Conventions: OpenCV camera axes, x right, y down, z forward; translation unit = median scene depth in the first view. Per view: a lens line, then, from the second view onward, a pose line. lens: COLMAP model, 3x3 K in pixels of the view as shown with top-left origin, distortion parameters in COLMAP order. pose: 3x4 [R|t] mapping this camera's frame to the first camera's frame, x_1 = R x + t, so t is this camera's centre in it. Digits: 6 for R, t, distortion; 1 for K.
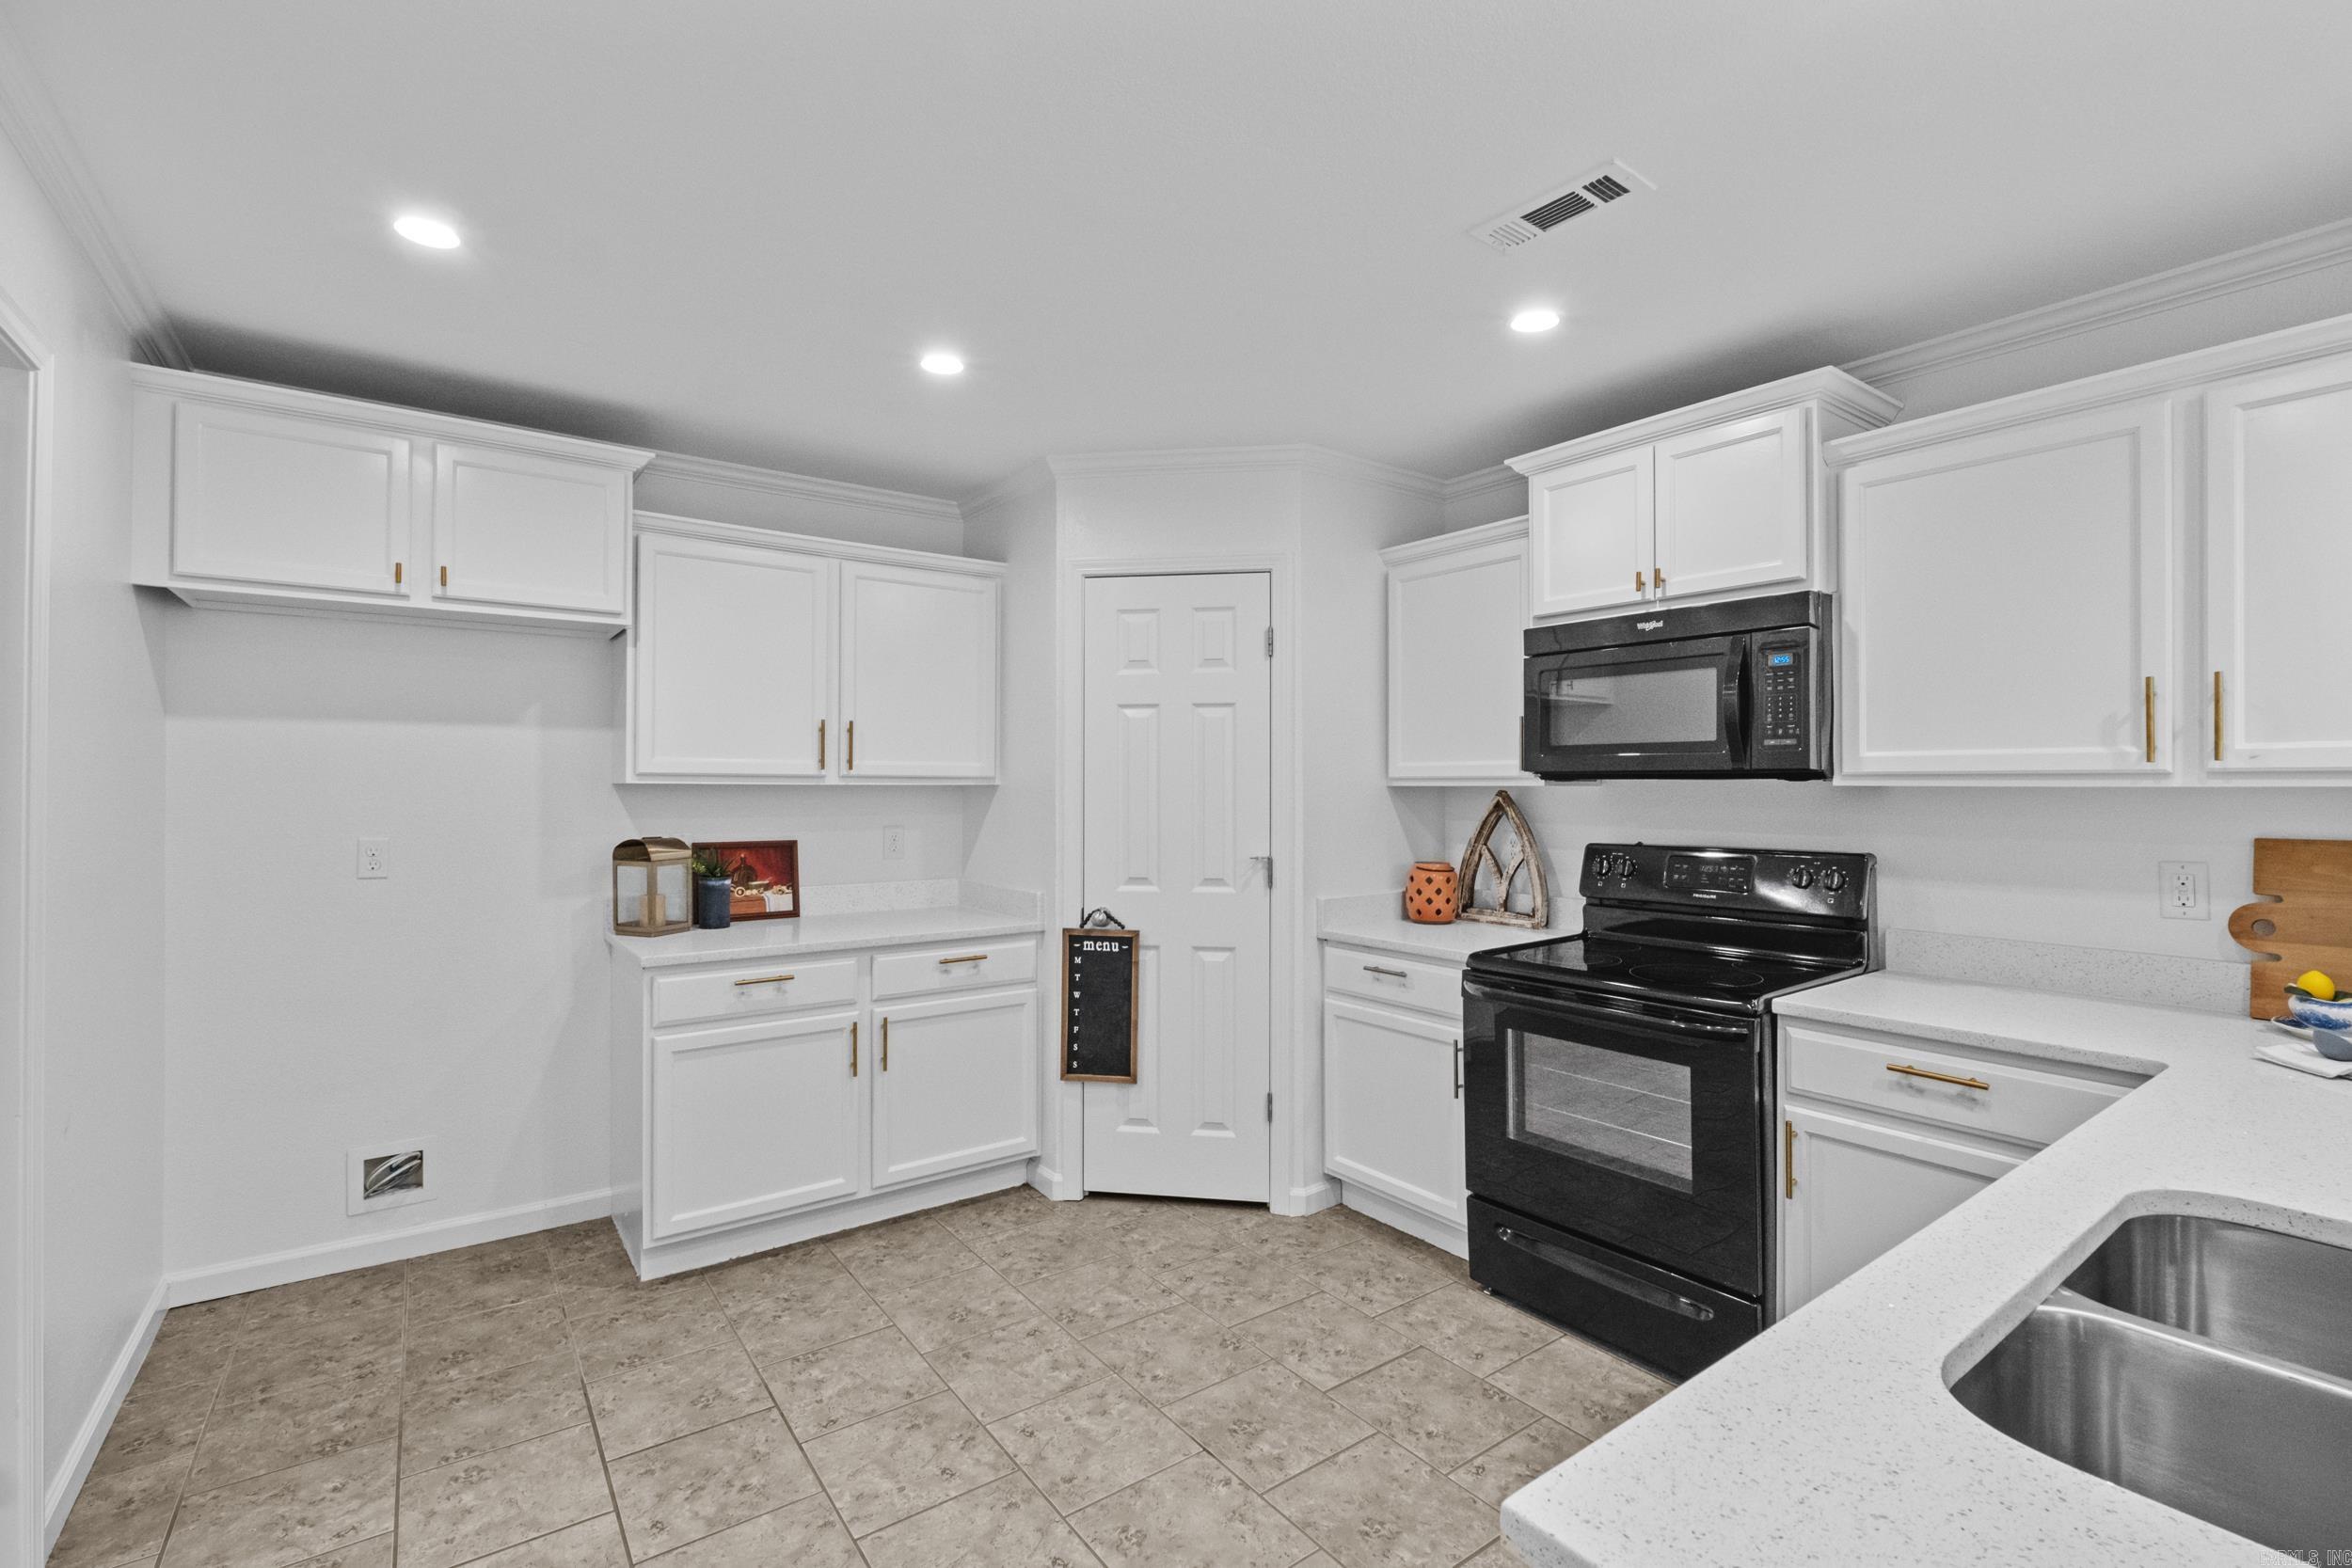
lens RADIAL K [[1027.5, 0, 1172.0], [0, 1027.5, 782.5], [0, 0, 1]] dist [-0.008871, 0.000255]
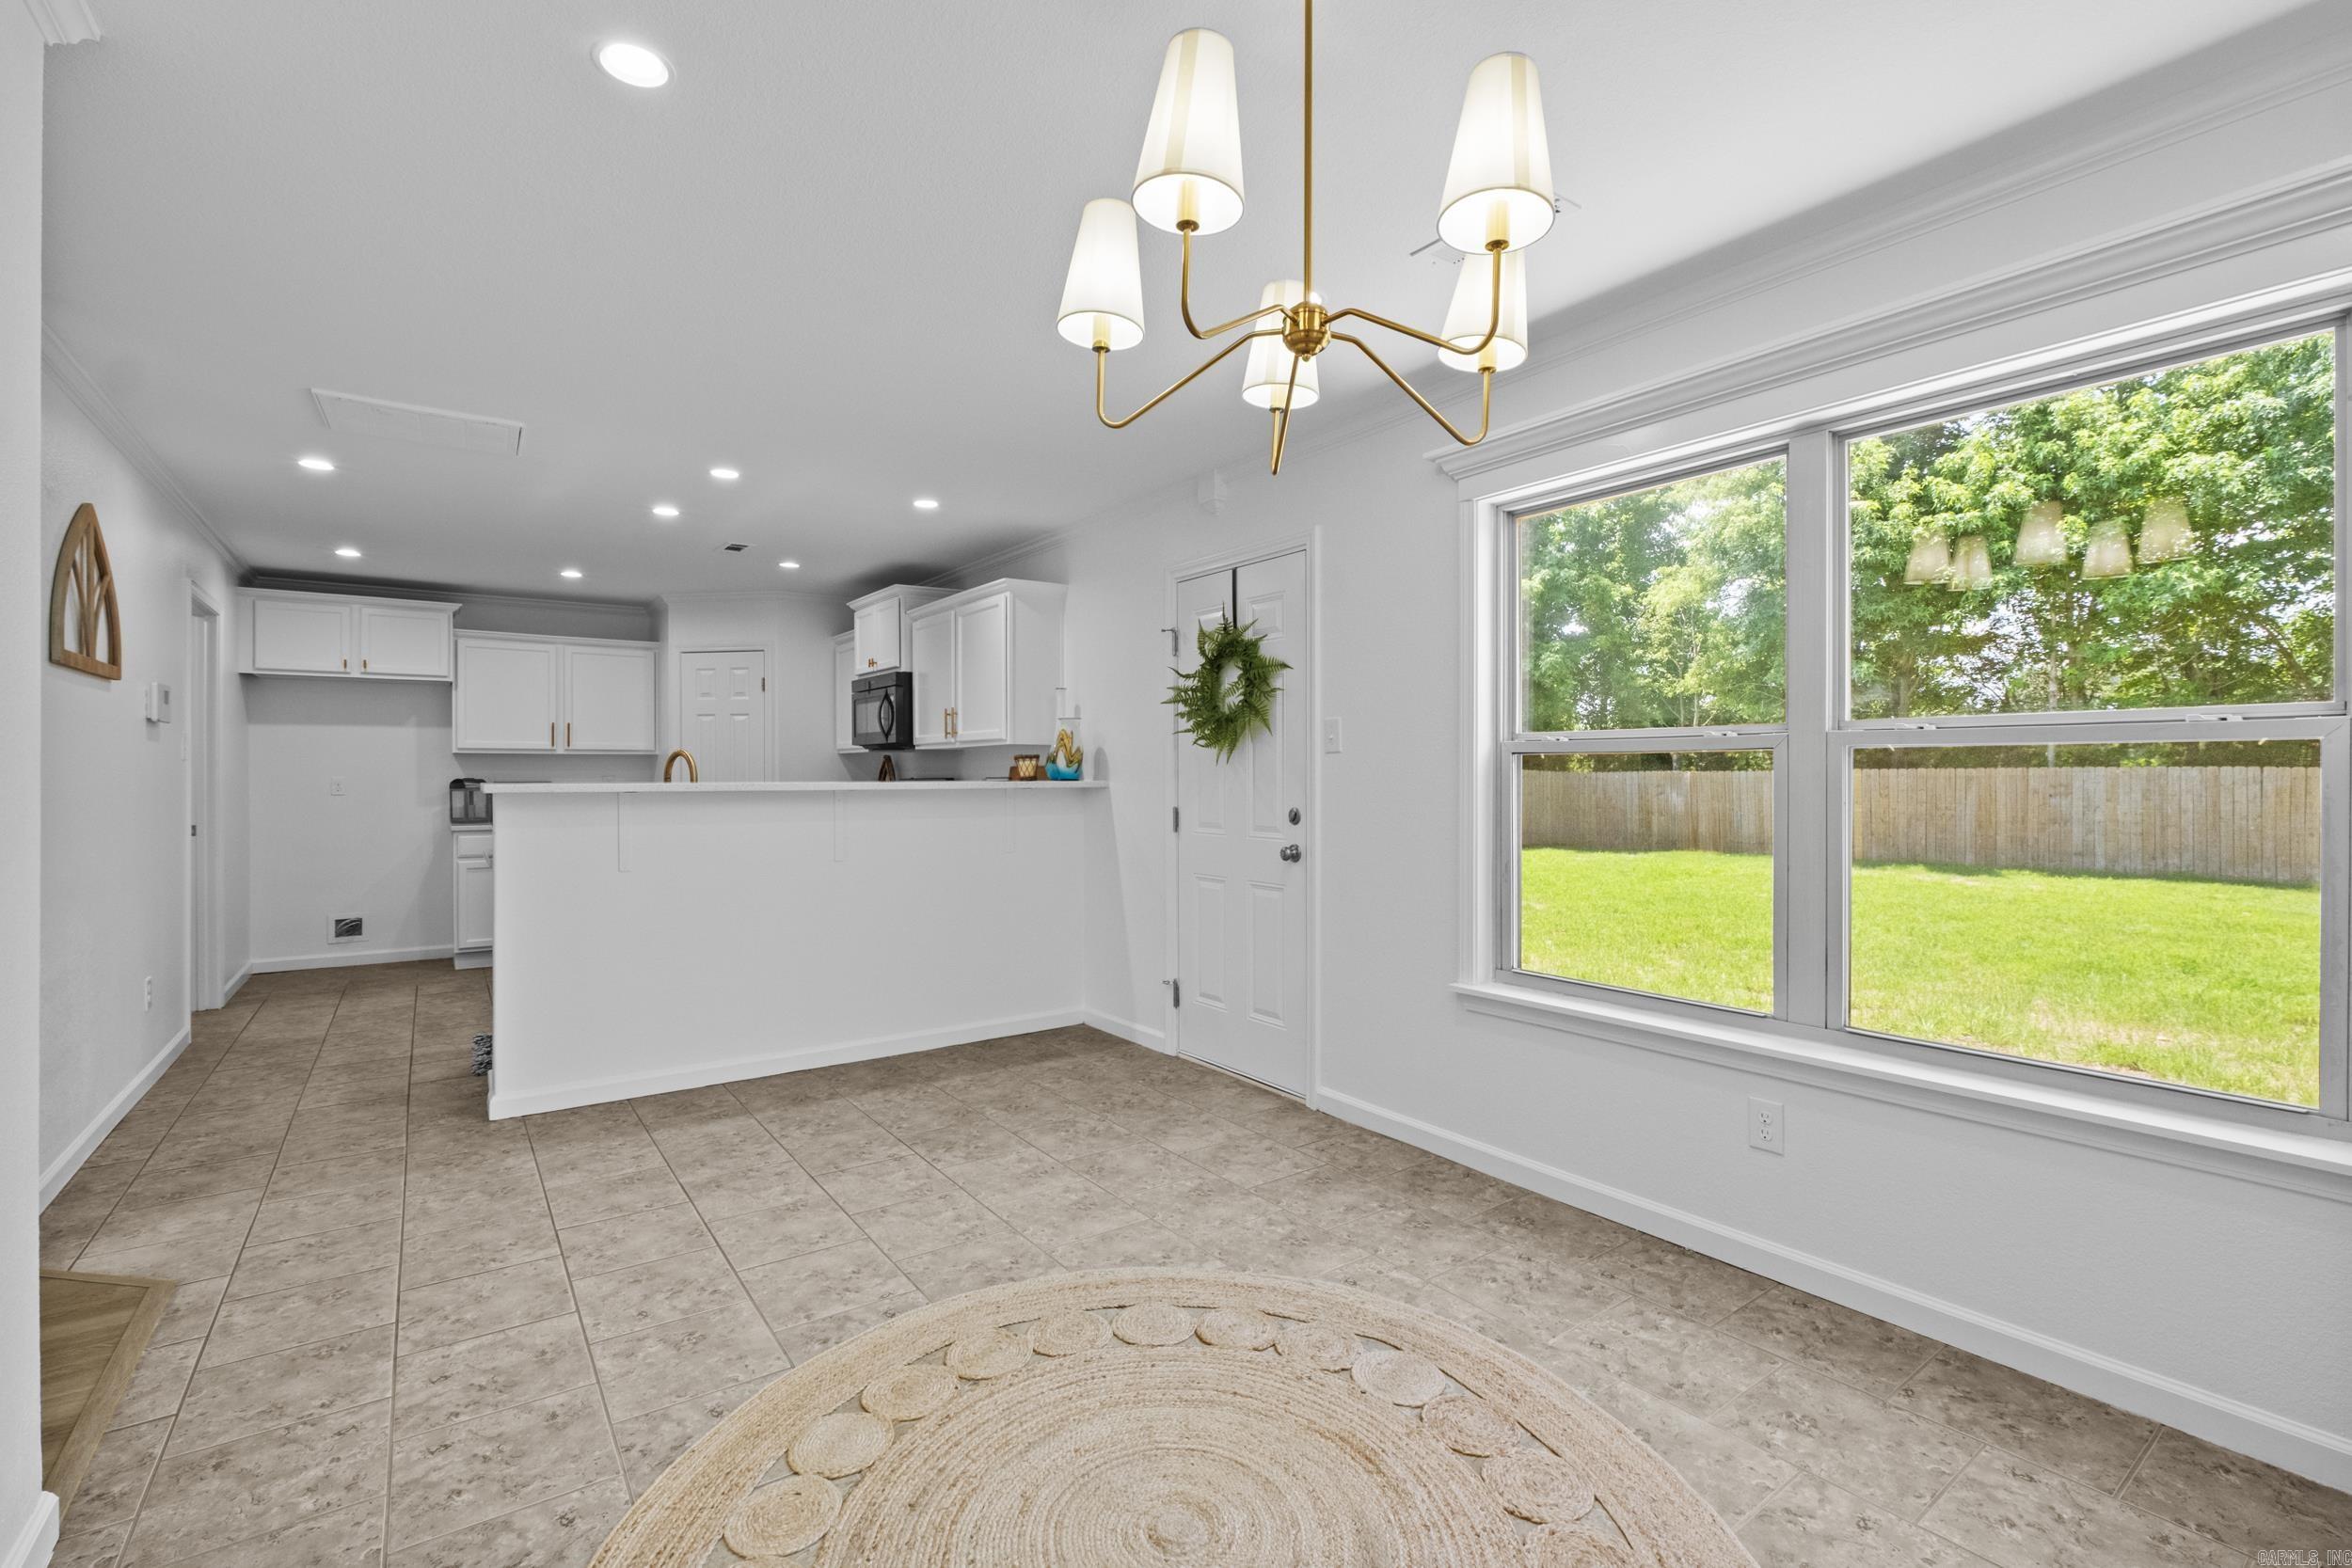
lens RADIAL K [[1027.5, 0, 1160.5], [0, 1027.5, 770.5], [0, 0, 1]] dist [-0.008871, 0.000255]
pose [[0.999958, -0.005096, -0.007602, 1.037902], [0.005111, 0.999985, 0.001921, 0.043387], [0.007592, -0.001960, 0.999969, -1.225325]]
